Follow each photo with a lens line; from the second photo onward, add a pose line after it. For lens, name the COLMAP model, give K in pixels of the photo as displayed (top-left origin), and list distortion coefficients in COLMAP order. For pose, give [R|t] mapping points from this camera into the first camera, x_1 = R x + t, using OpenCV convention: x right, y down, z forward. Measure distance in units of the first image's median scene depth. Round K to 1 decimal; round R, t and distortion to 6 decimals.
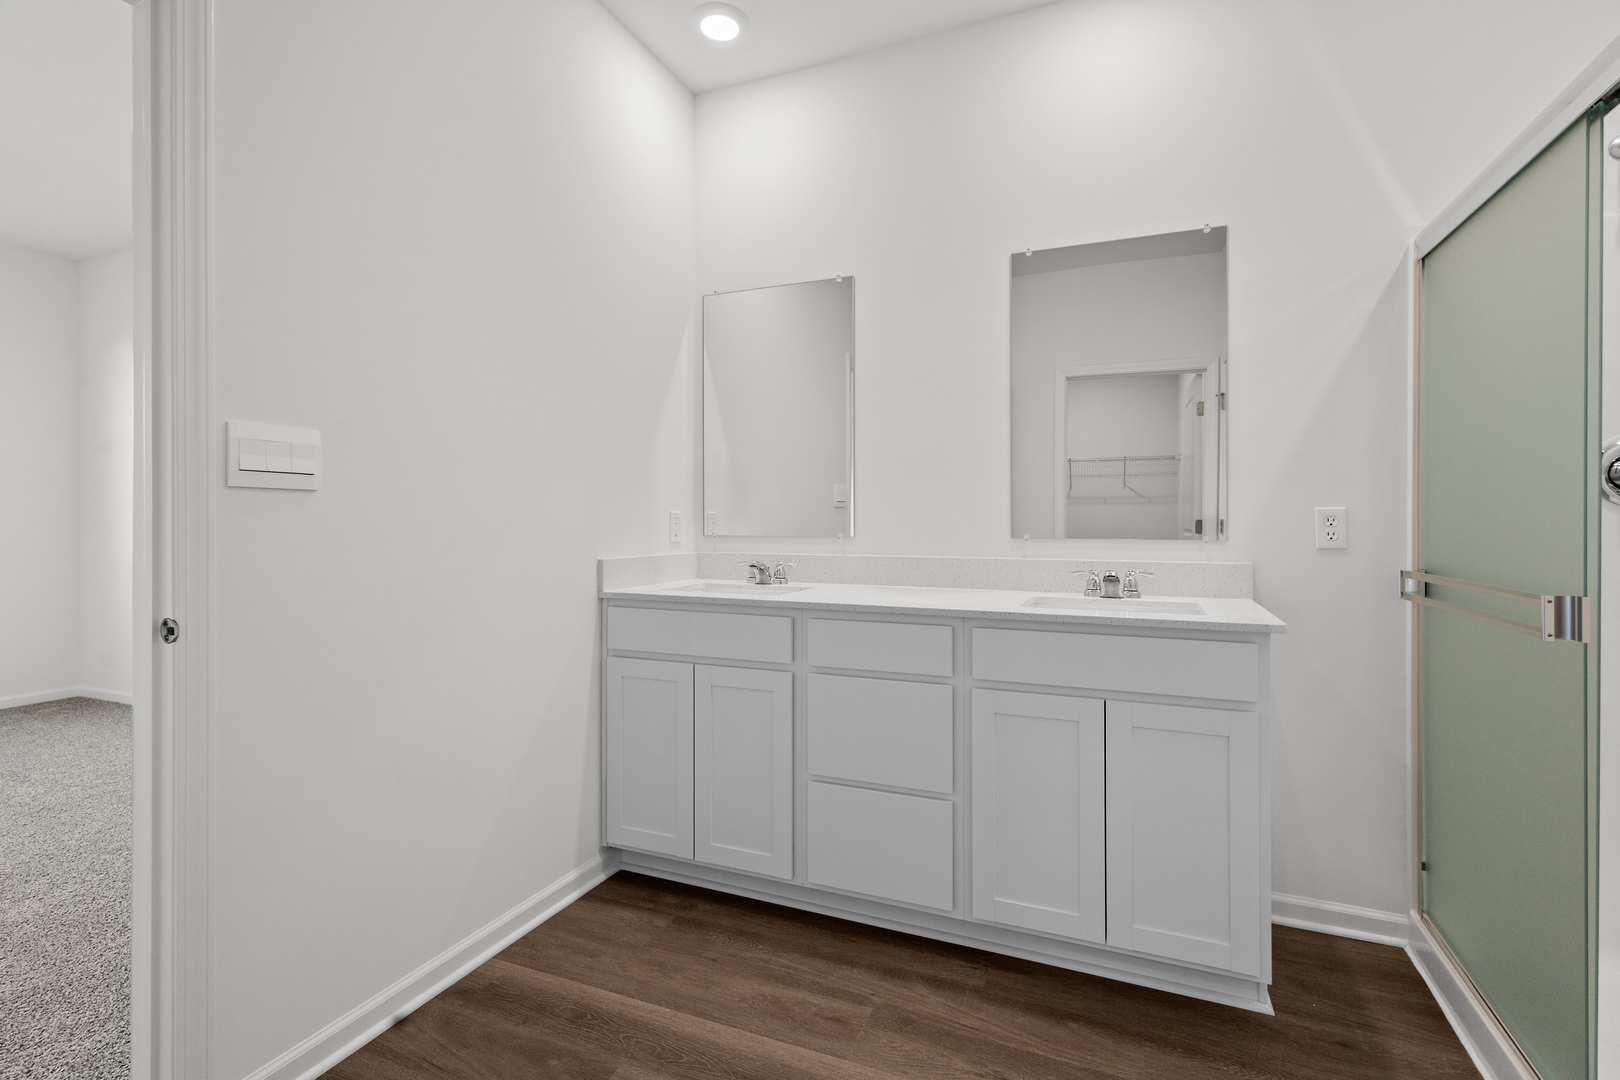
lens RADIAL K [[756.8, 0, 815.4], [0, 756.8, 530.5], [0, 0, 1]] dist [-0.001828, -0.000378]
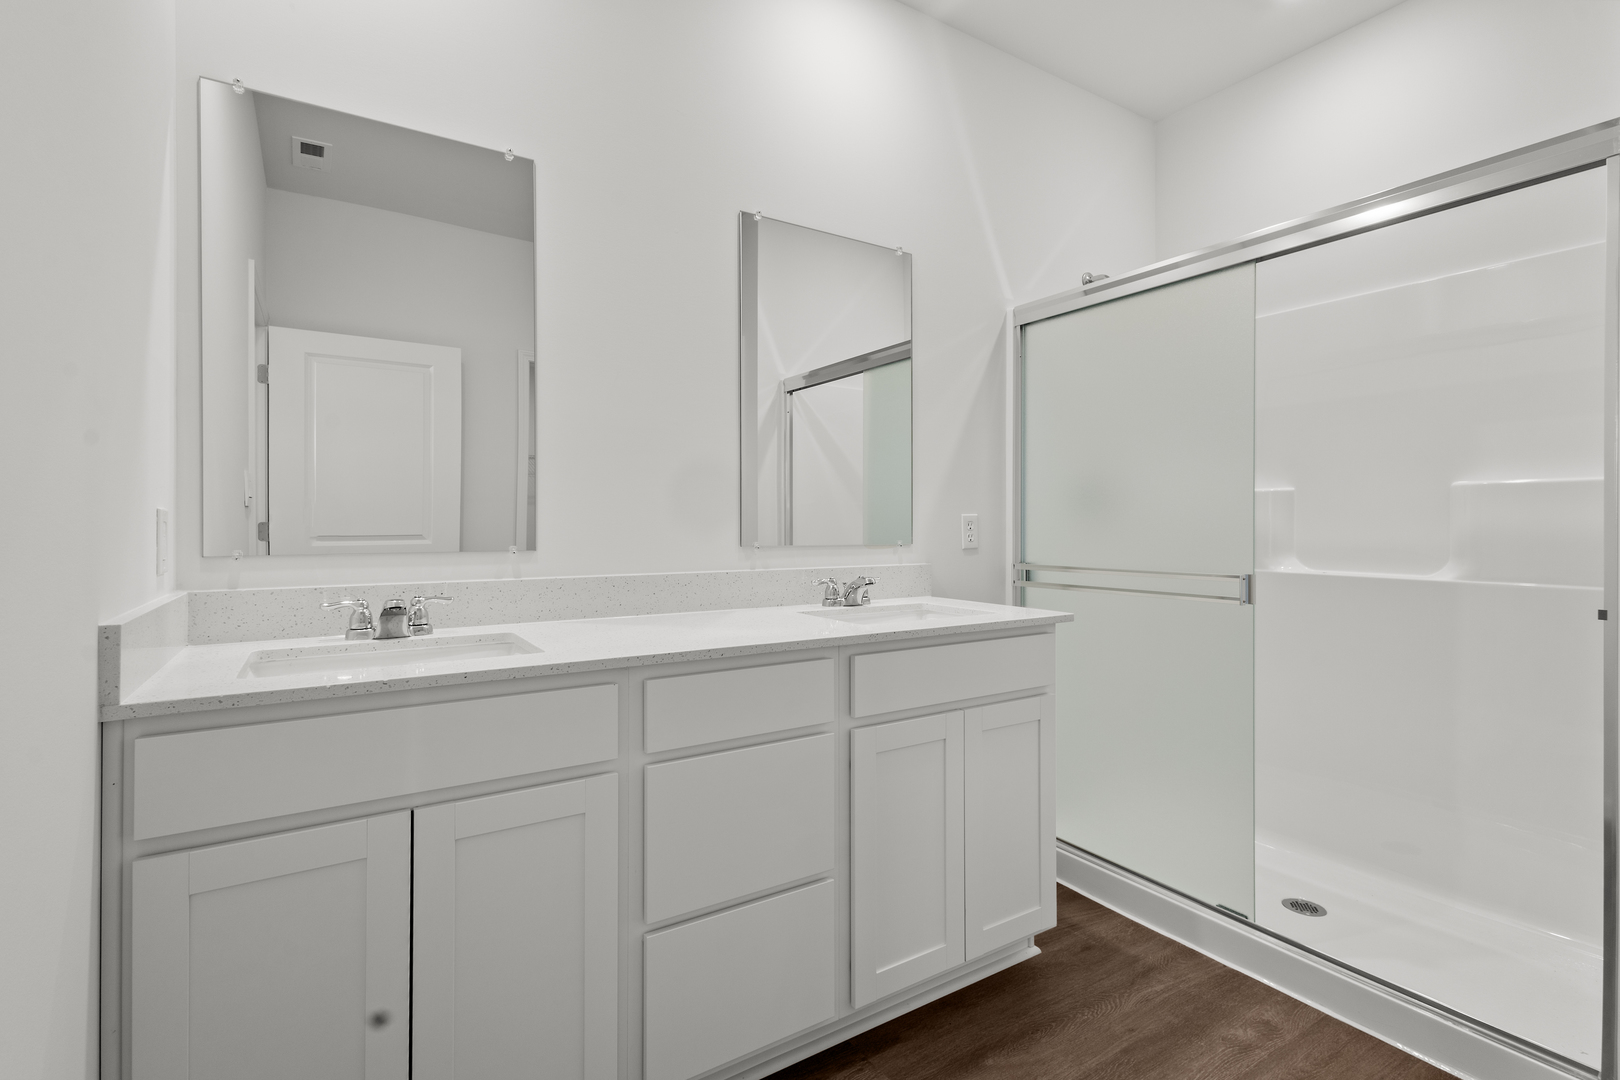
lens RADIAL K [[756.8, 0, 809.6], [0, 756.8, 529.6], [0, 0, 1]] dist [-0.001828, -0.000378]
pose [[0.563333, -0.005603, 0.826211, -0.436969], [0.012741, 0.999917, -0.001906, -0.006823], [-0.826131, 0.011600, 0.563358, 0.507683]]
